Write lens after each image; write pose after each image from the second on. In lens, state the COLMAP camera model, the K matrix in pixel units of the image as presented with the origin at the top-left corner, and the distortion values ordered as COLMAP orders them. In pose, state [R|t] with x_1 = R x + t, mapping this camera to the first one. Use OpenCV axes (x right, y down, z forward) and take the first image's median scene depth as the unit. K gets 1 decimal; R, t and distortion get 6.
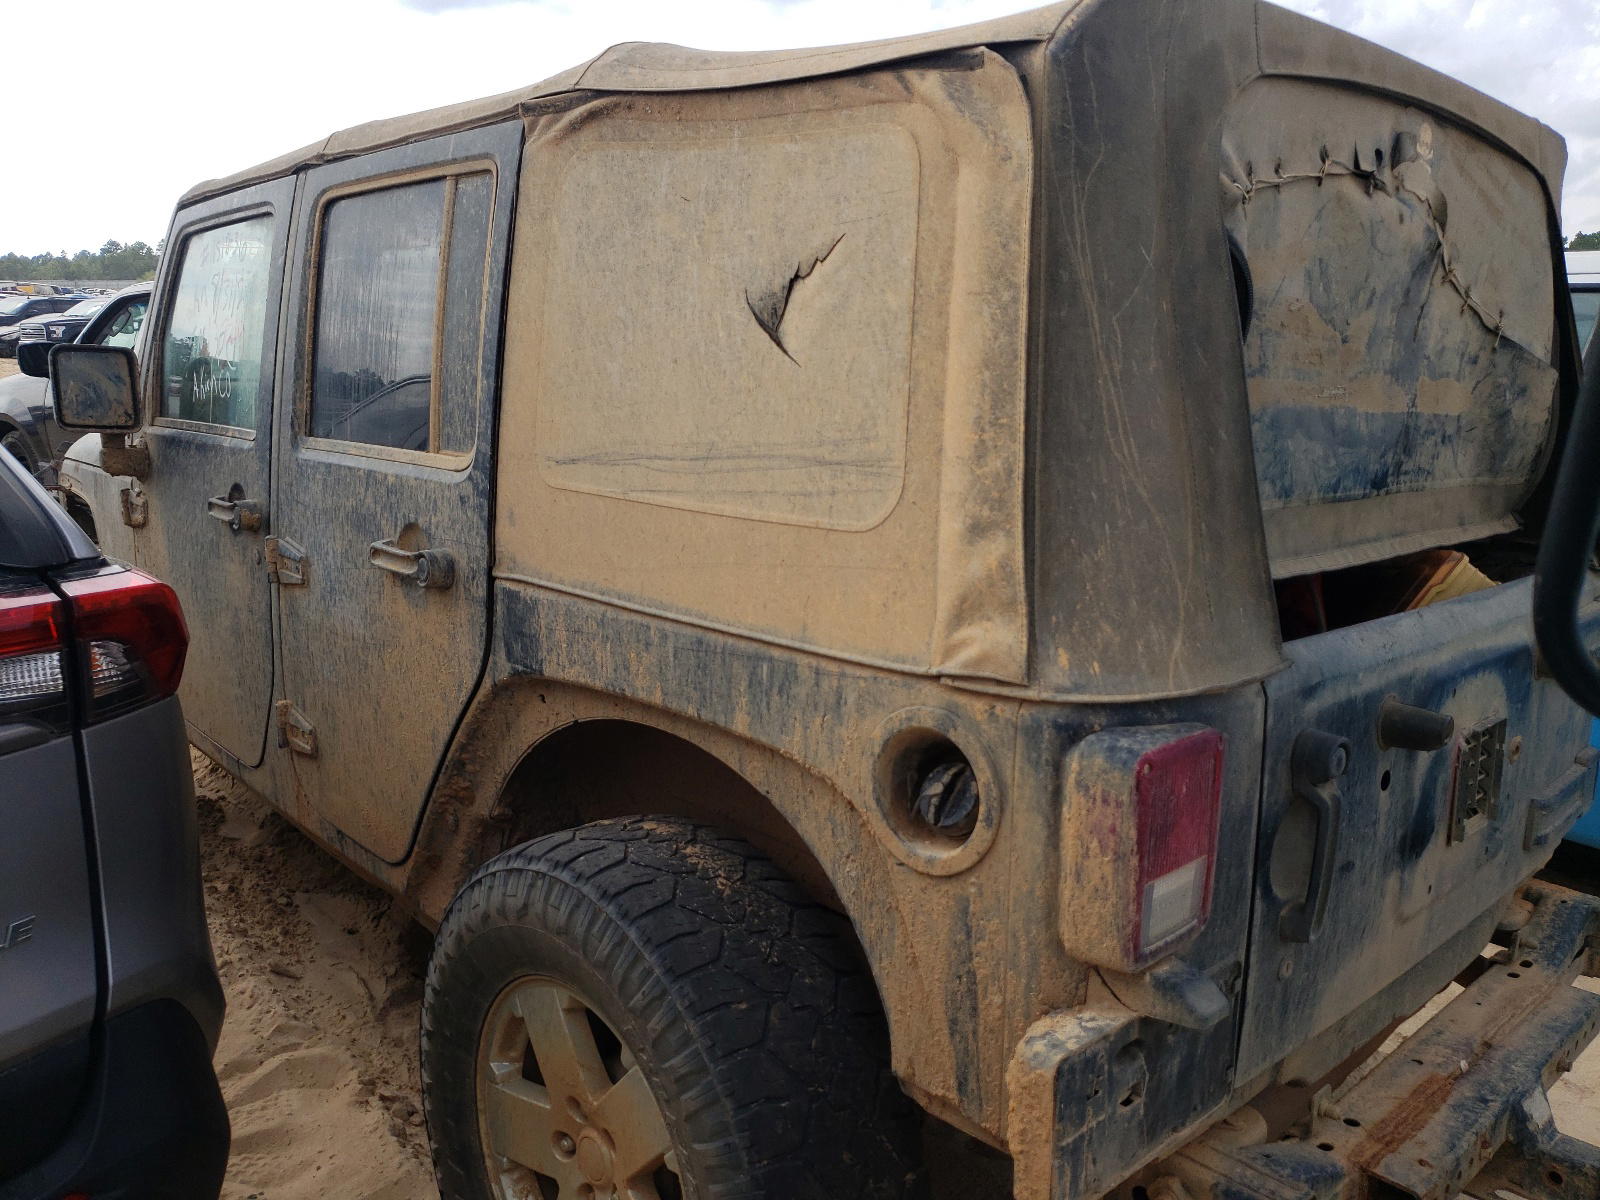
lens RADIAL K [[1167.9, 0, 800.0], [0, 1167.9, 600.0], [0, 0, 1]] dist [0.023852, -0.003518]
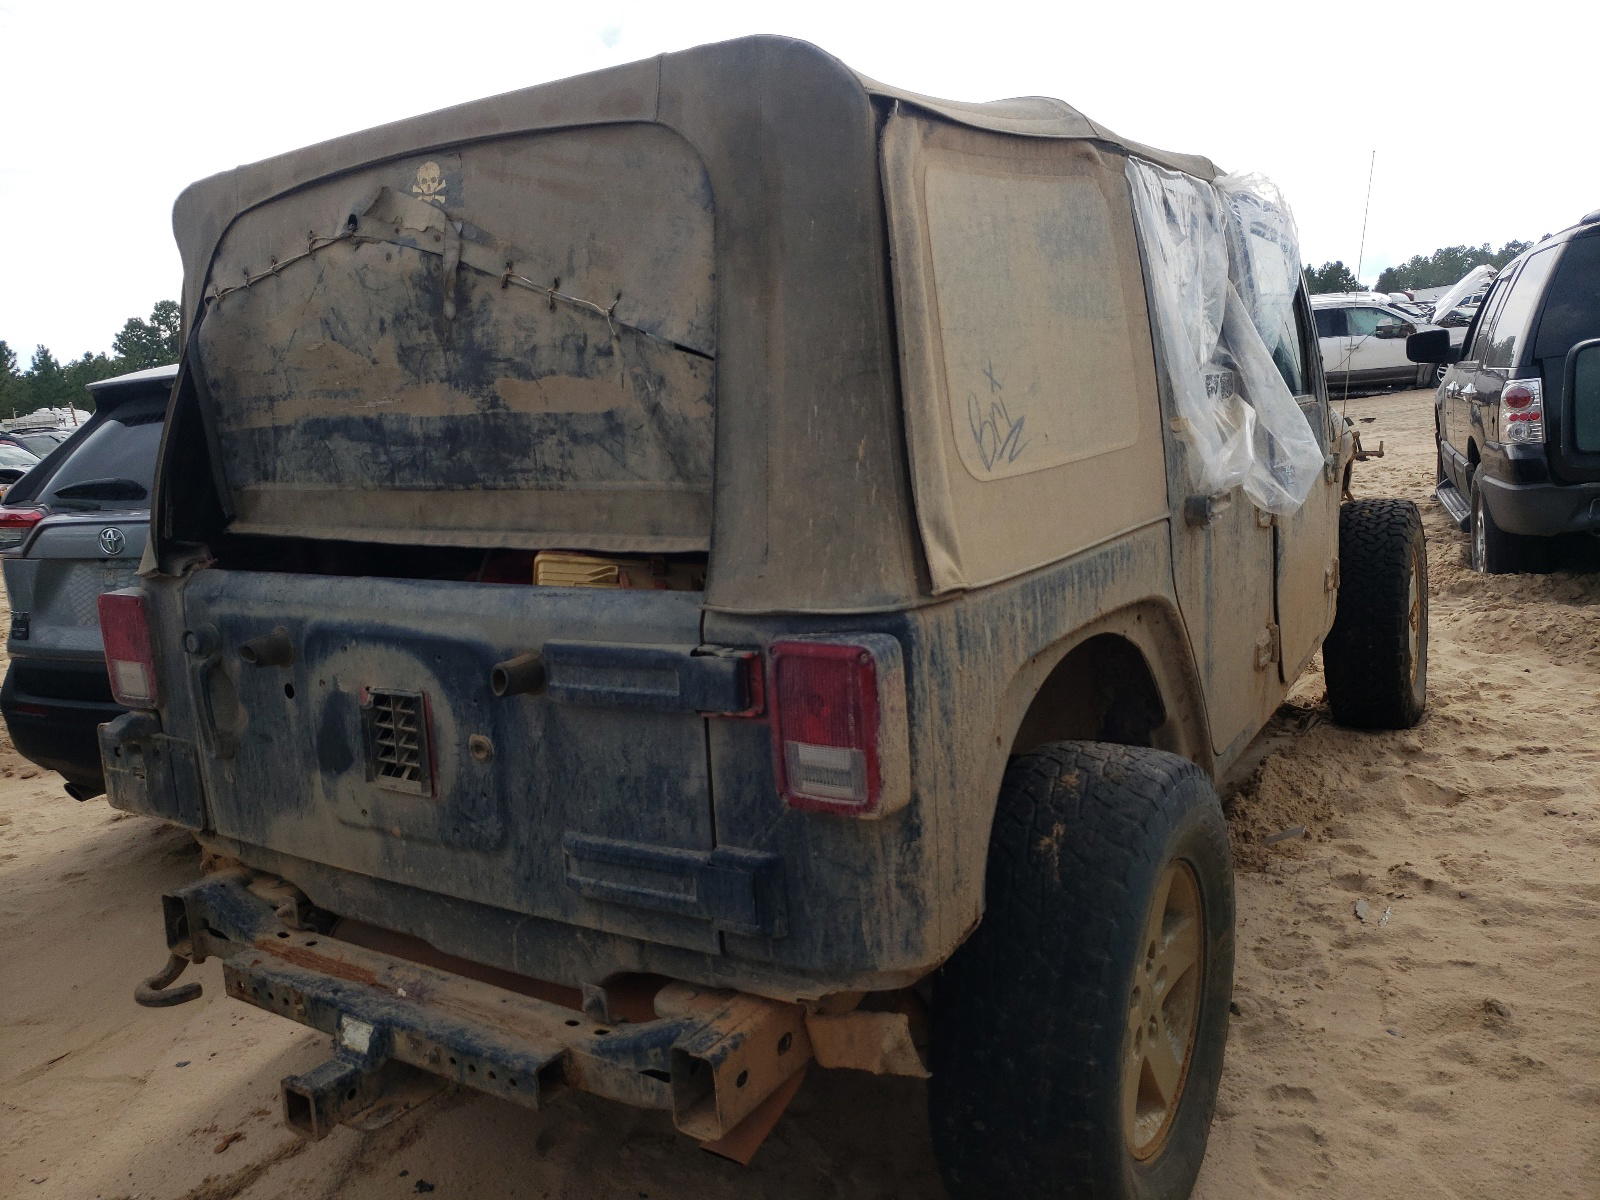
lens RADIAL K [[1167.9, 0, 800.0], [0, 1167.9, 600.0], [0, 0, 1]] dist [0.023852, -0.003518]
pose [[0.276237, 0.128180, -0.952504, 1.779522], [-0.120040, 0.987907, 0.098132, -0.141808], [0.953564, 0.087231, 0.288283, 1.062354]]
